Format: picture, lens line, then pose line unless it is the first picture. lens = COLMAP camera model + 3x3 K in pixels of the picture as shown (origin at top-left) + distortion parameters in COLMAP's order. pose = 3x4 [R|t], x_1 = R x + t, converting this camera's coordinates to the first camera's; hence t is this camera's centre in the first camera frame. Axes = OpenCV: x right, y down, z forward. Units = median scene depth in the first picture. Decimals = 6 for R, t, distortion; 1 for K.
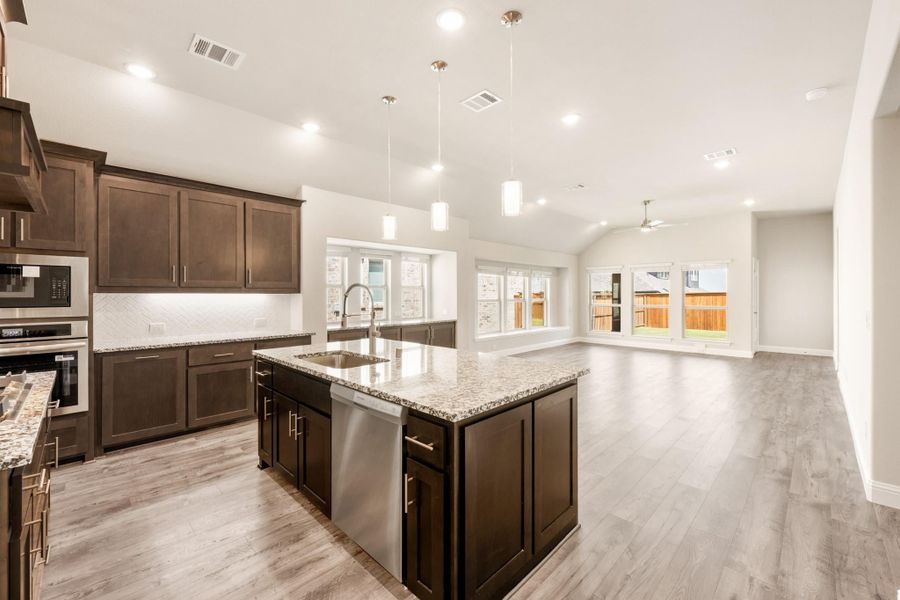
lens RADIAL K [[365.9, 0, 448.7], [0, 365.9, 295.0], [0, 0, 1]] dist [0.001969, -0.000634]
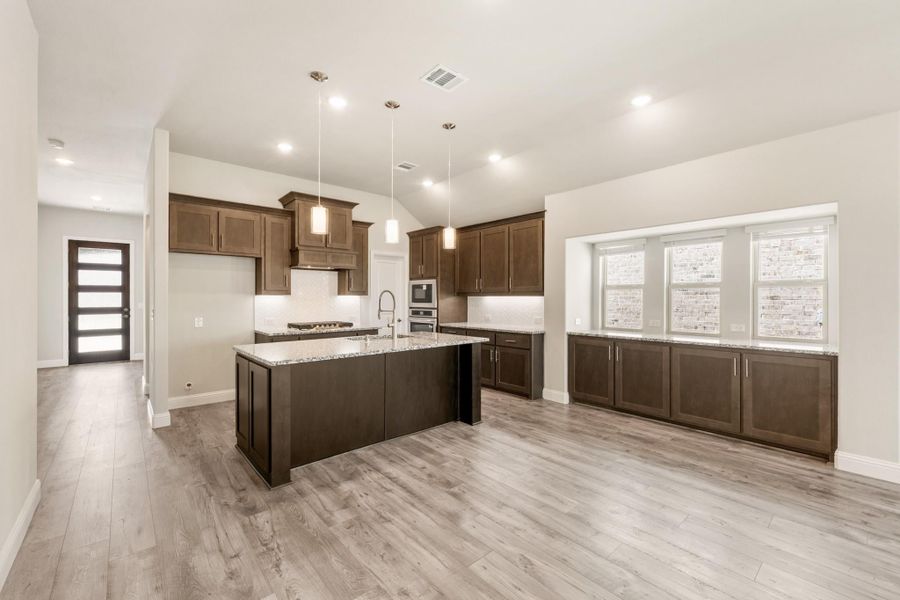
lens RADIAL K [[378.1, 0, 449.7], [0, 378.1, 297.8], [0, 0, 1]] dist [0.001081, 0.000692]
pose [[-0.070697, 0.002707, -0.997494, 0.582247], [0.000320, 0.999996, 0.002691, -0.001718], [0.997498, -0.000128, -0.070698, 0.625856]]
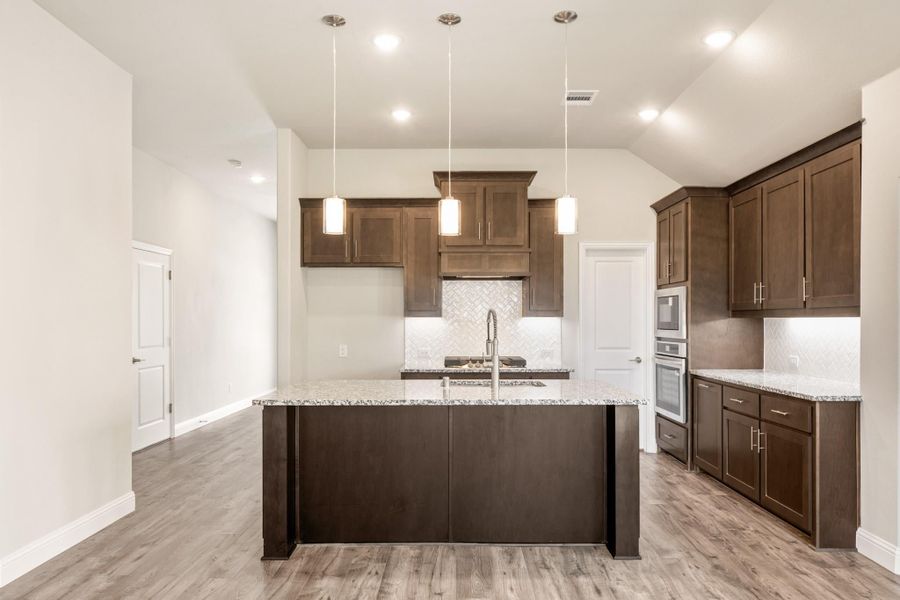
lens RADIAL K [[621.2, 0, 447.4], [0, 621.2, 318.3], [0, 0, 1]] dist [0.002105, -0.001694]
pose [[-0.716377, 0.000131, -0.697713, 0.431251], [0.002612, 0.999993, -0.002493, -0.000998], [0.697709, -0.003608, -0.716373, 0.943126]]
